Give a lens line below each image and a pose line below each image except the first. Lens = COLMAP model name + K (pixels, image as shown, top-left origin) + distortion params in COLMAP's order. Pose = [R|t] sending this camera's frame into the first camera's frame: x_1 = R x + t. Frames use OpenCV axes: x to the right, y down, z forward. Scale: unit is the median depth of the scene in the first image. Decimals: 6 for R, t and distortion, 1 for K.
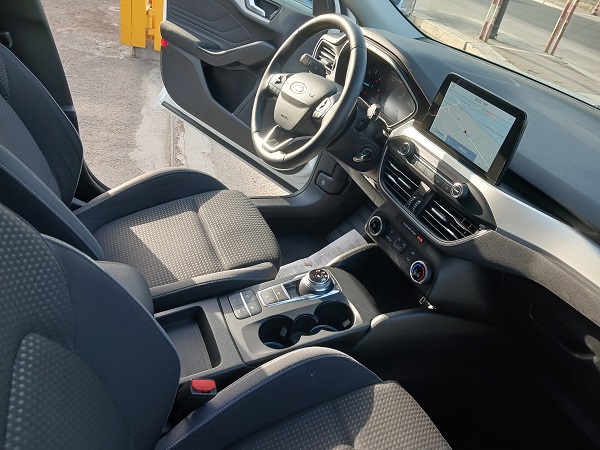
lens RADIAL K [[476.4, 0, 295.6], [0, 476.4, 228.7], [0, 0, 1]] dist [0.010501, -0.033874]
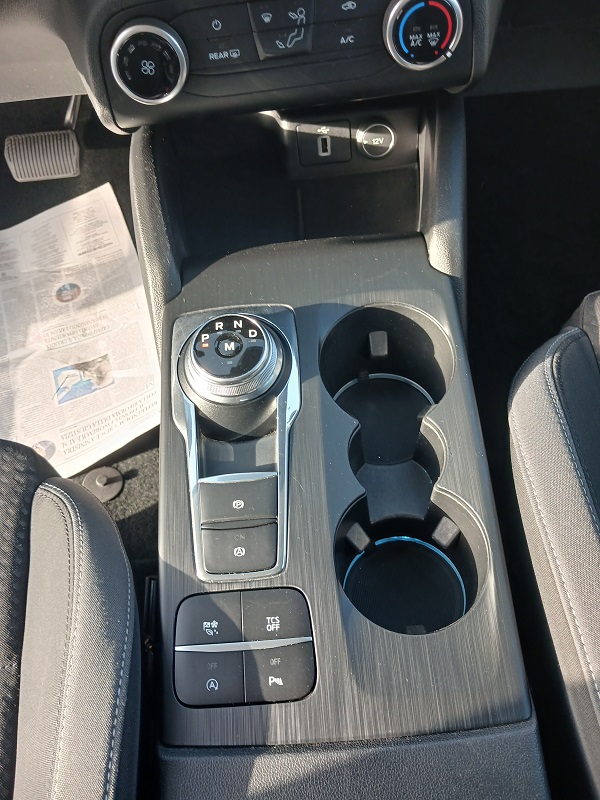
lens RADIAL K [[635.2, 0, 279.6], [0, 635.2, 401.4], [0, 0, 1]] dist [0.010501, -0.033874]
pose [[0.334565, -0.893026, 0.300950, -0.096686], [0.656224, 0.449976, 0.605716, -0.107449], [-0.676340, -0.005161, 0.736571, 0.843316]]
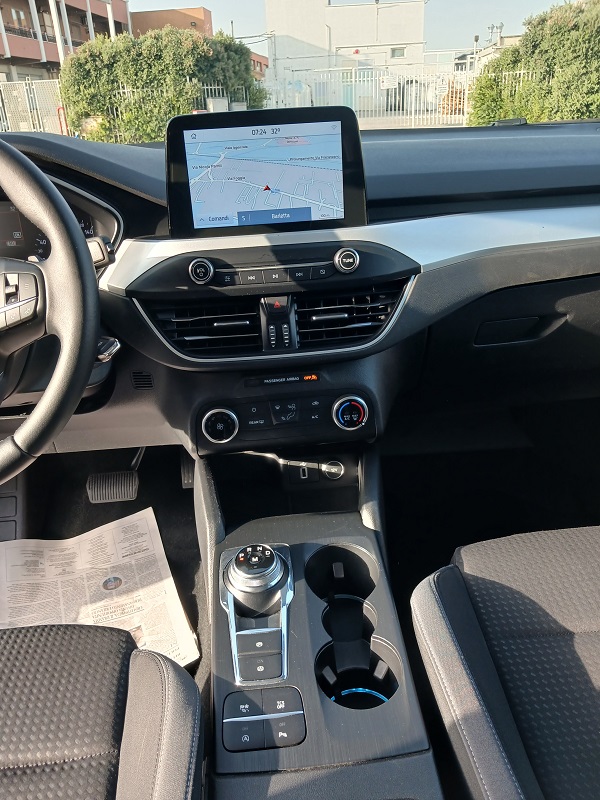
lens RADIAL K [[635.2, 0, 297.0], [0, 635.2, 414.3], [0, 0, 1]] dist [0.010501, -0.033874]
pose [[0.305594, -0.601826, 0.737847, -0.412203], [0.622764, 0.712519, 0.323236, -0.241161], [-0.720261, 0.360726, 0.592537, 0.606715]]
